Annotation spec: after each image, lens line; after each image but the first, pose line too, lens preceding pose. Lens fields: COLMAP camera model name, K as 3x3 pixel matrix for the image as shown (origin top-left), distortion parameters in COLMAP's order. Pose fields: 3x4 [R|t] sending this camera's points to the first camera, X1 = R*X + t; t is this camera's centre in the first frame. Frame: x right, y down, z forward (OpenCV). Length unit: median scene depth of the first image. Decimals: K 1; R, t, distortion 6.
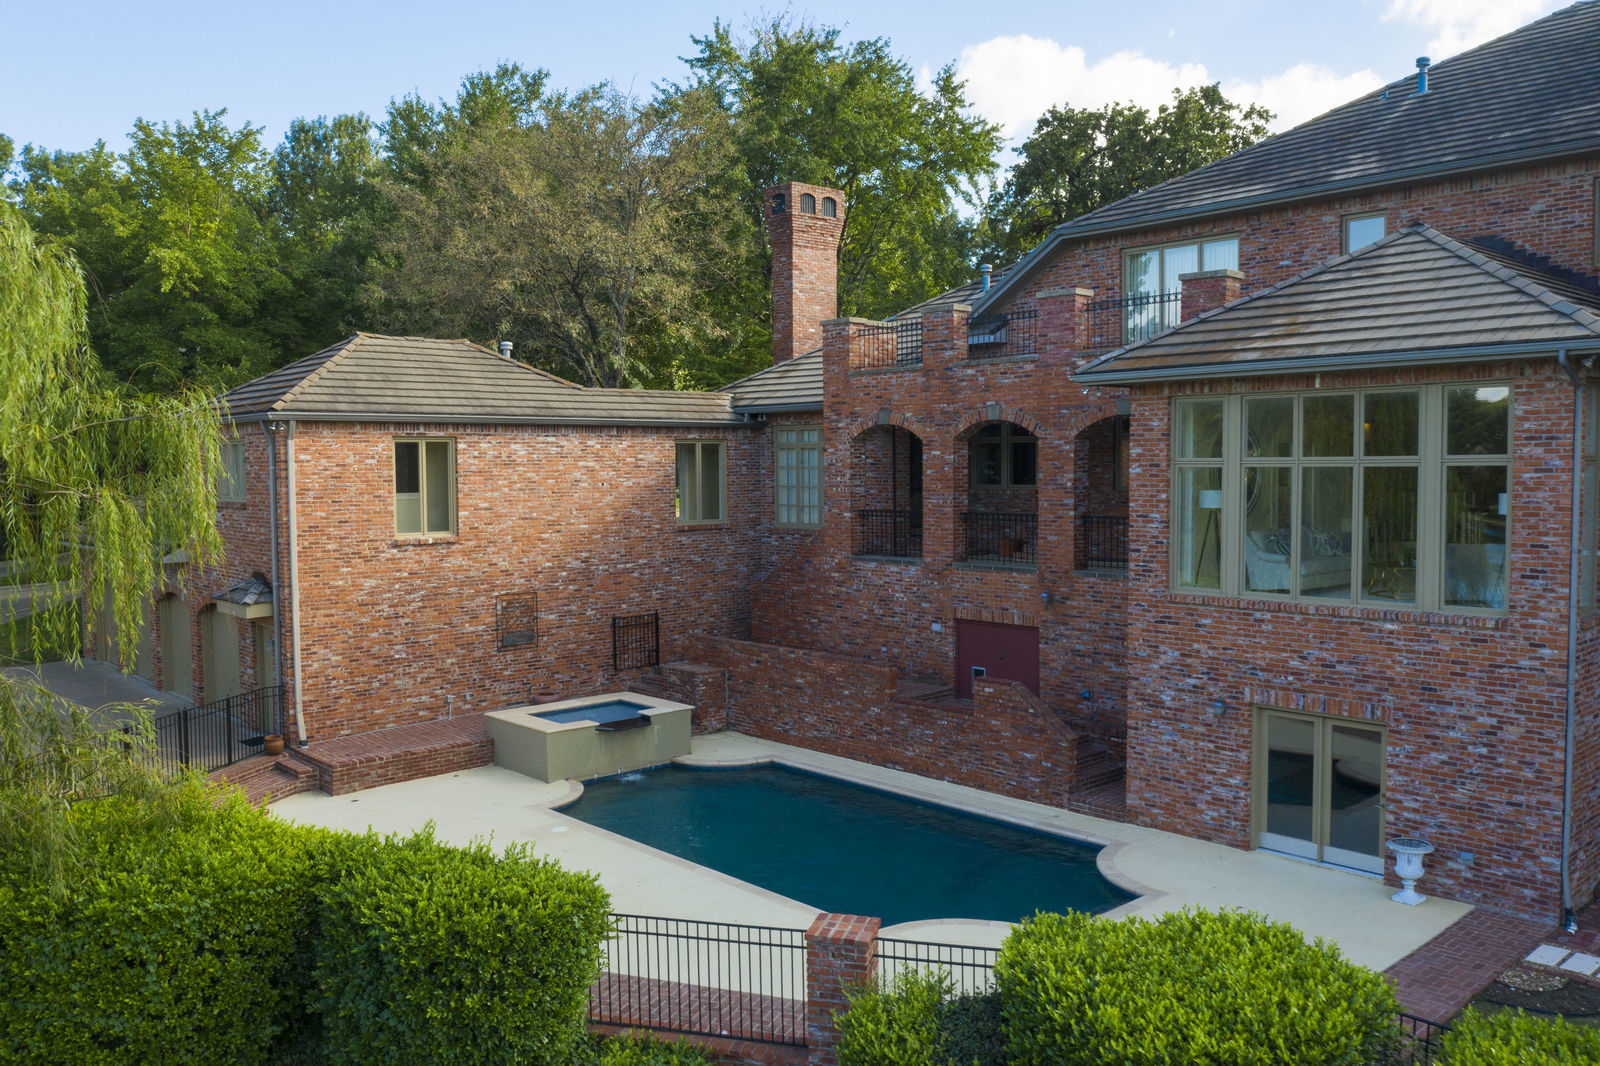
lens RADIAL K [[1272.9, 0, 798.1], [0, 1272.9, 537.9], [0, 0, 1]] dist [-0.021569, -0.001208]
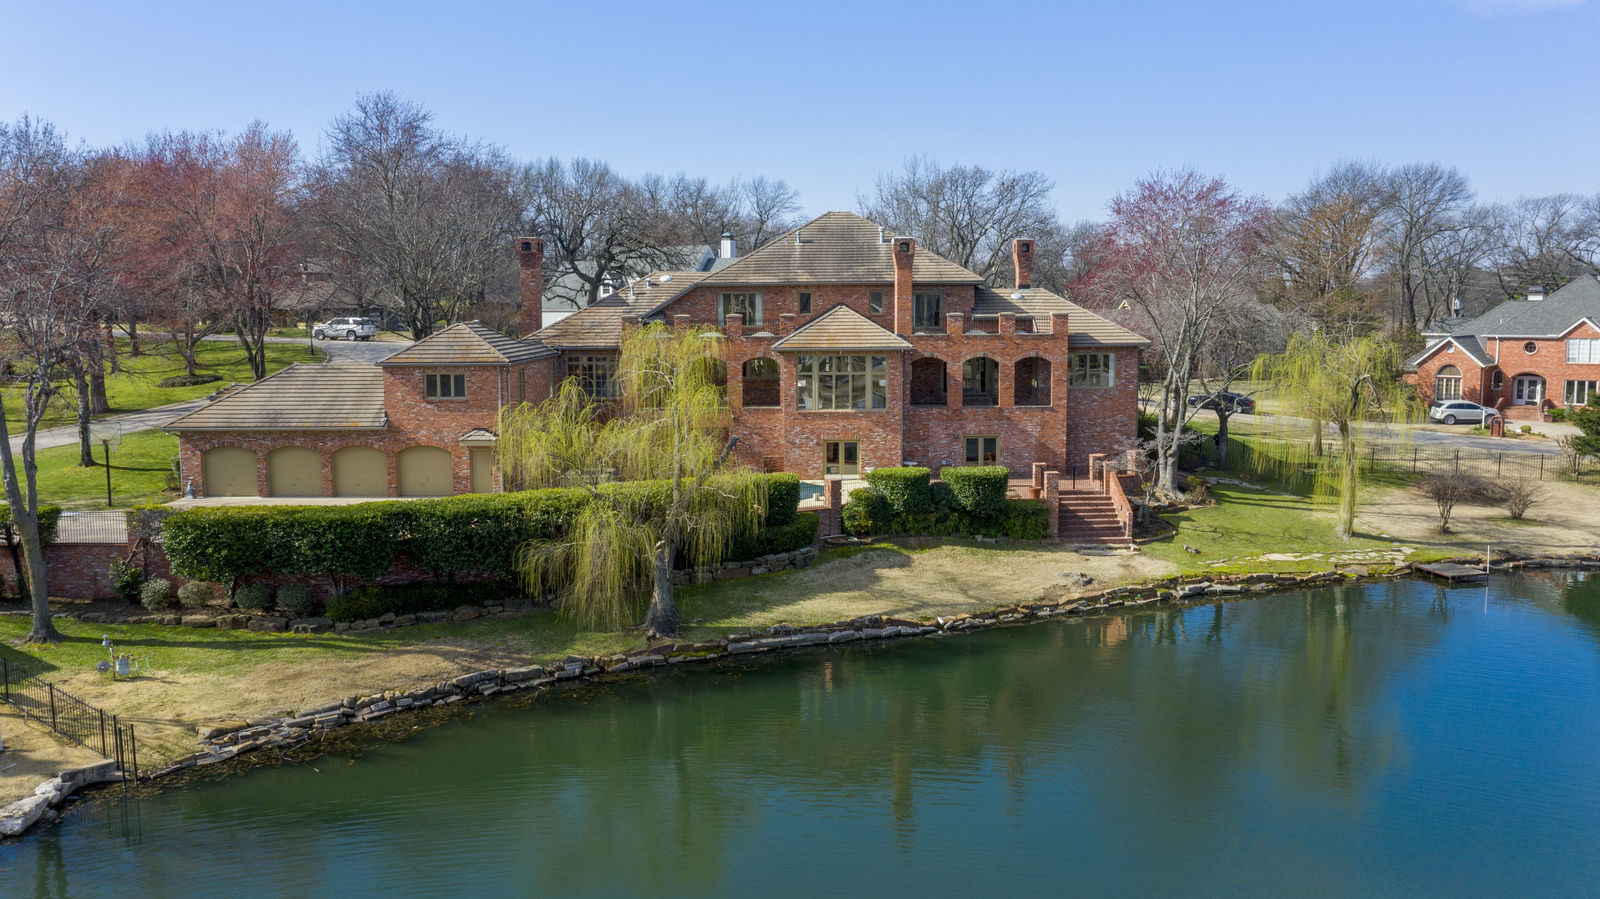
lens RADIAL K [[1284.5, 0, 805.6], [0, 1284.5, 438.7], [0, 0, 1]] dist [-0.027012, 0.027644]
pose [[0.682321, -0.073624, 0.727336, -1.821502], [0.041263, 0.997208, 0.062233, -0.080127], [-0.729887, -0.012451, 0.683454, -1.148145]]
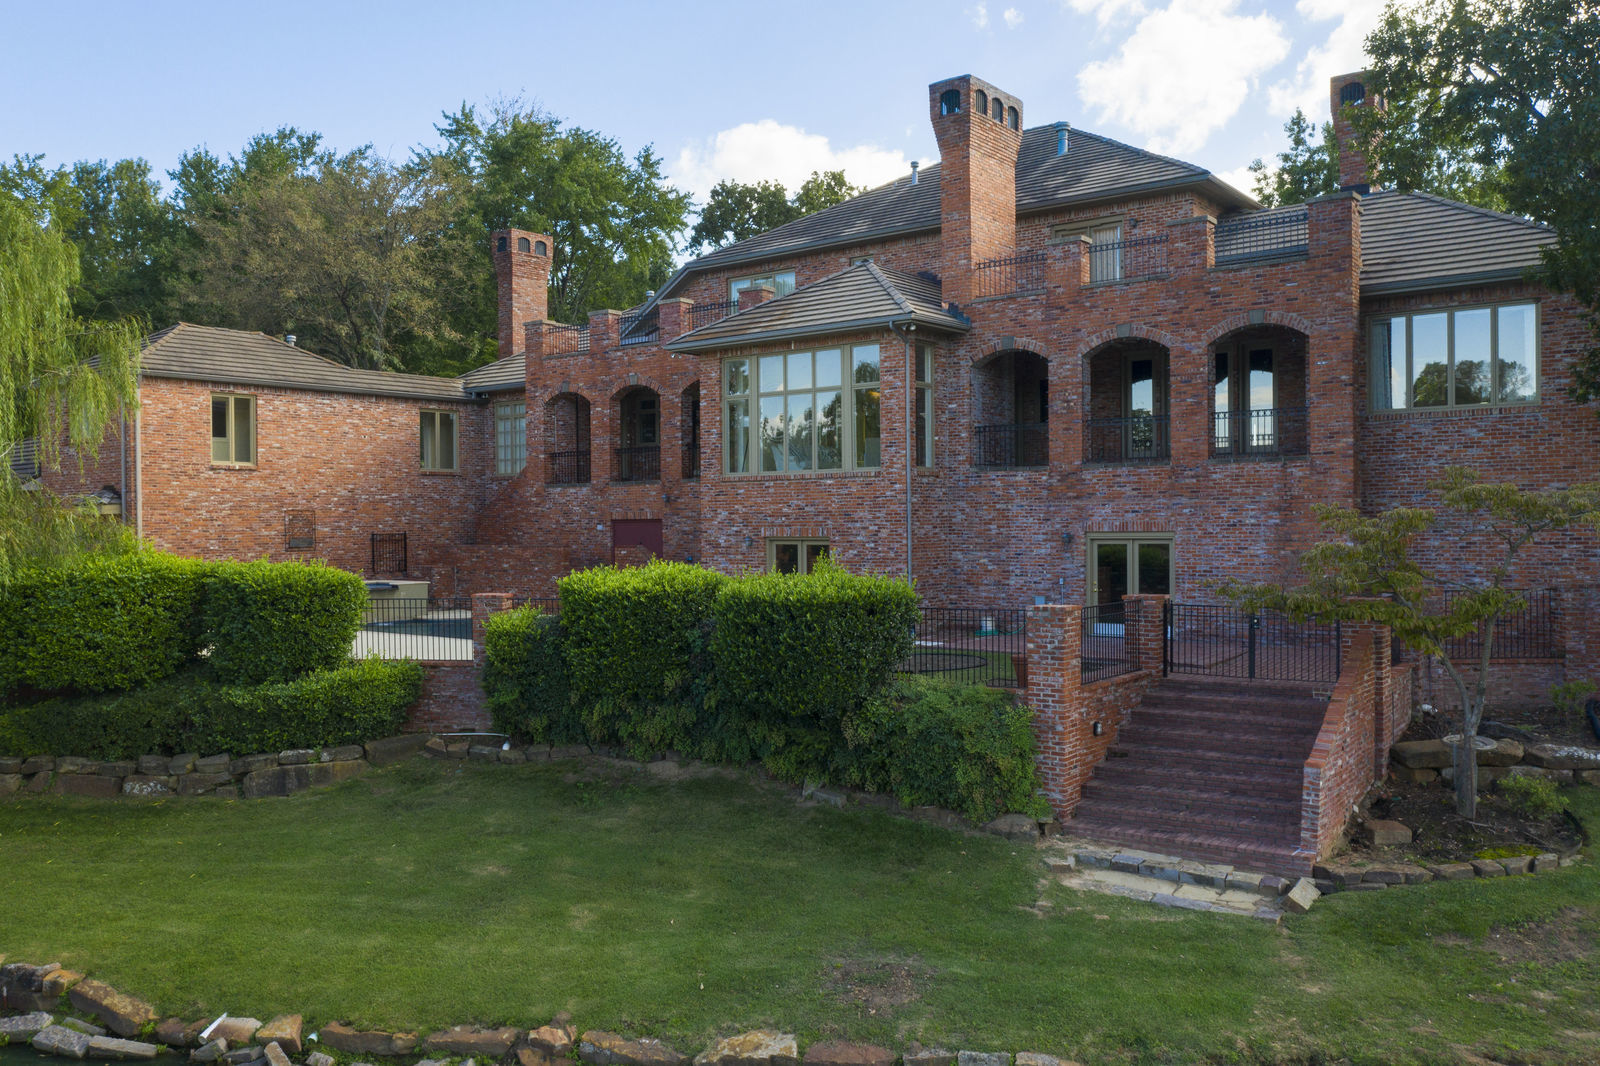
lens RADIAL K [[1264.2, 0, 800.0], [0, 1264.2, 533.0], [0, 0, 1]] dist [-0.024322, 0.001029]
pose [[0.983702, -0.002649, 0.179786, 0.077526], [0.011555, 0.998756, -0.048505, 0.158679], [-0.179434, 0.049792, 0.982509, -0.505587]]
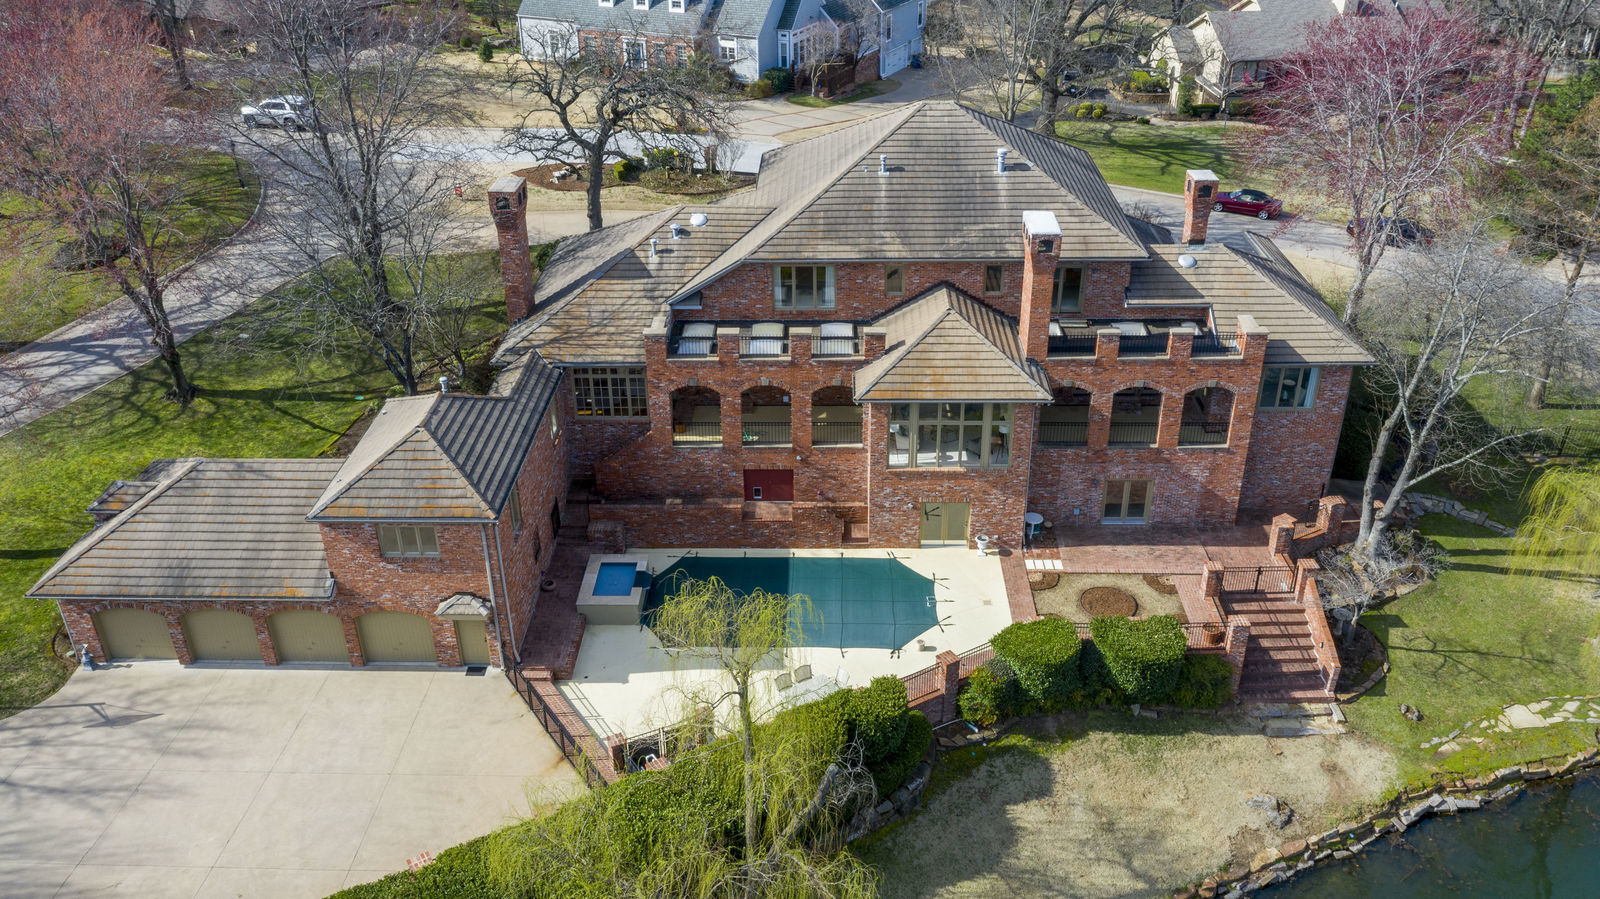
lens RADIAL K [[1284.5, 0, 805.6], [0, 1284.5, 438.7], [0, 0, 1]] dist [-0.027012, 0.027644]
pose [[0.688308, -0.344102, 0.638612, -1.186139], [0.046624, 0.899501, 0.434424, -0.931772], [-0.723919, -0.269243, 0.635177, -0.420929]]
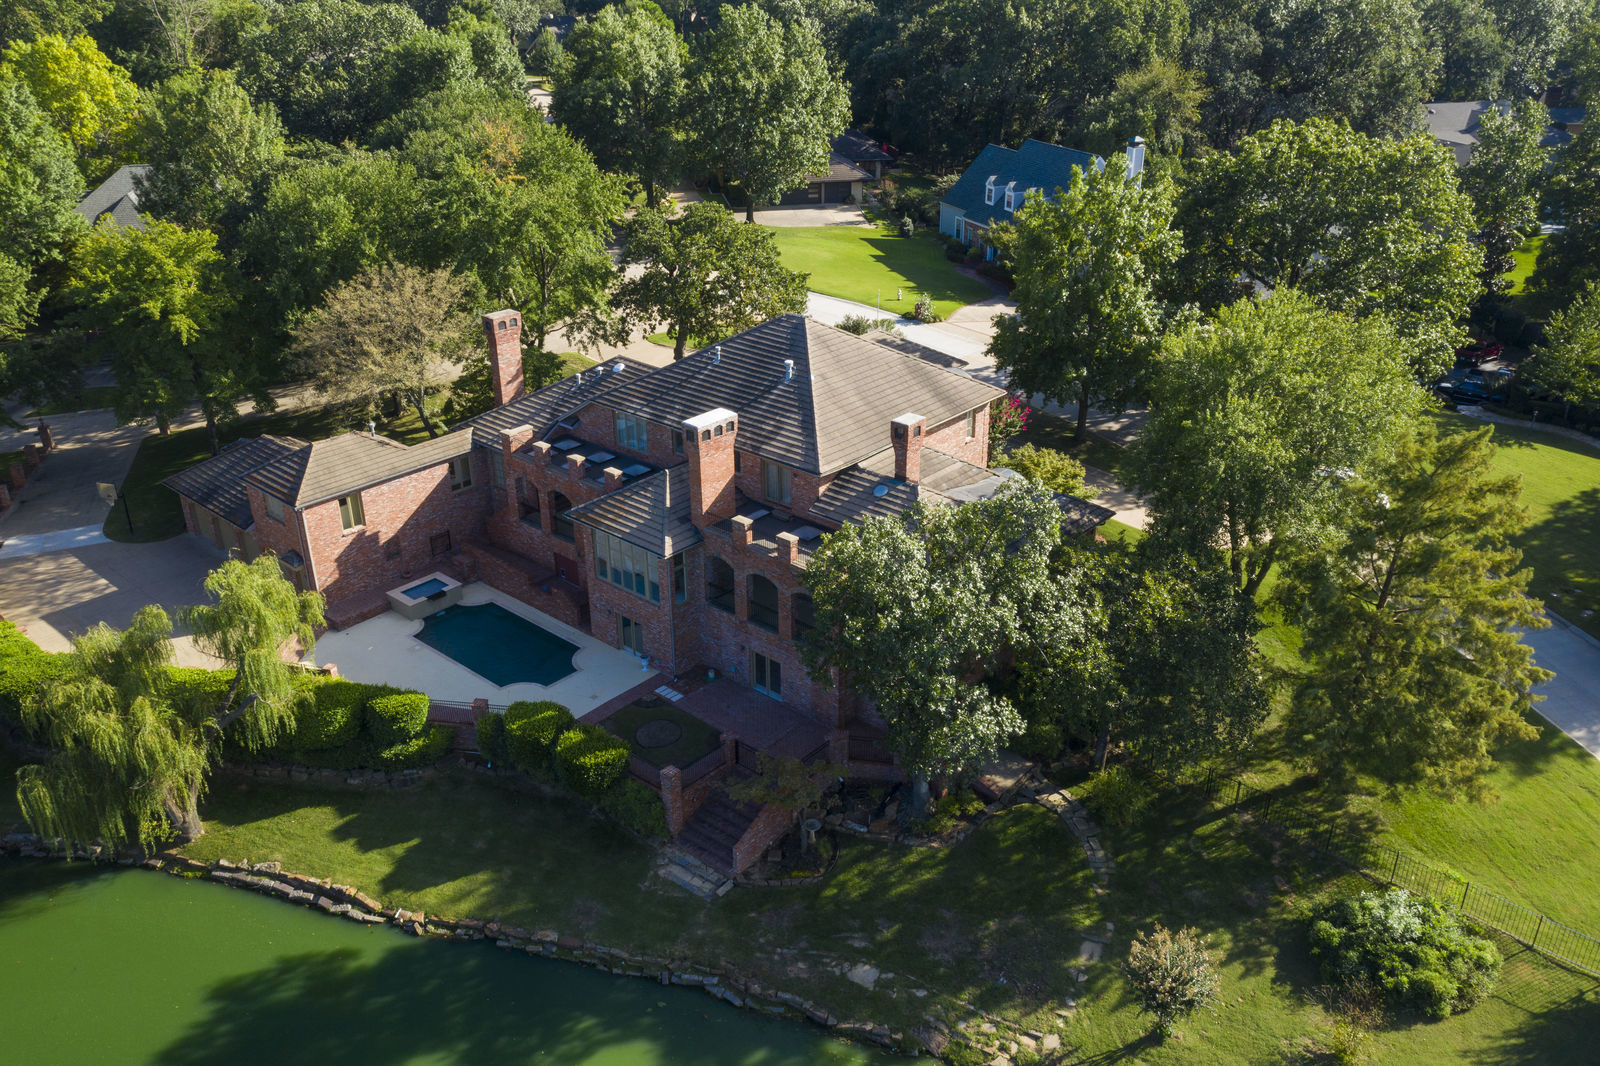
lens RADIAL K [[1248.8, 0, 800.0], [0, 1248.8, 533.0], [0, 0, 1]] dist [-0.023153, -0.000675]
pose [[0.993766, -0.044906, 0.102041, 0.398831], [0.003951, 0.928899, 0.370313, -1.026875], [-0.111415, -0.367601, 0.923286, -1.639881]]
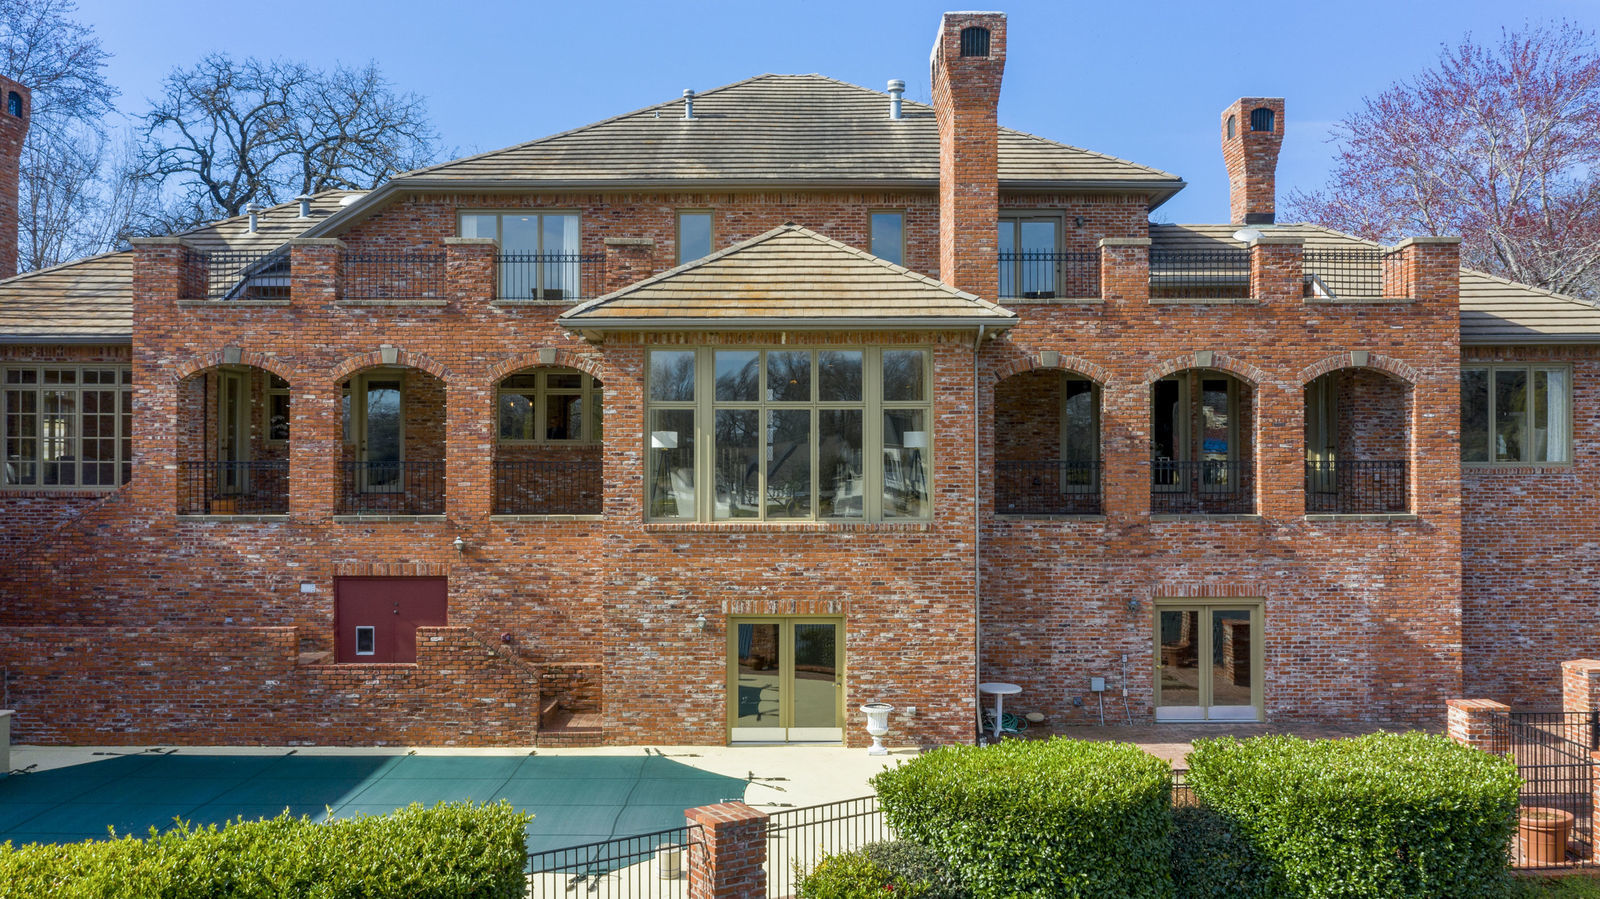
lens RADIAL K [[1284.5, 0, 805.6], [0, 1284.5, 438.7], [0, 0, 1]] dist [-0.027012, 0.027644]
pose [[0.667394, 0.021600, 0.744392, -0.355892], [0.037287, 0.997356, -0.062371, 0.035823], [-0.743771, 0.069382, 0.664824, 0.126337]]
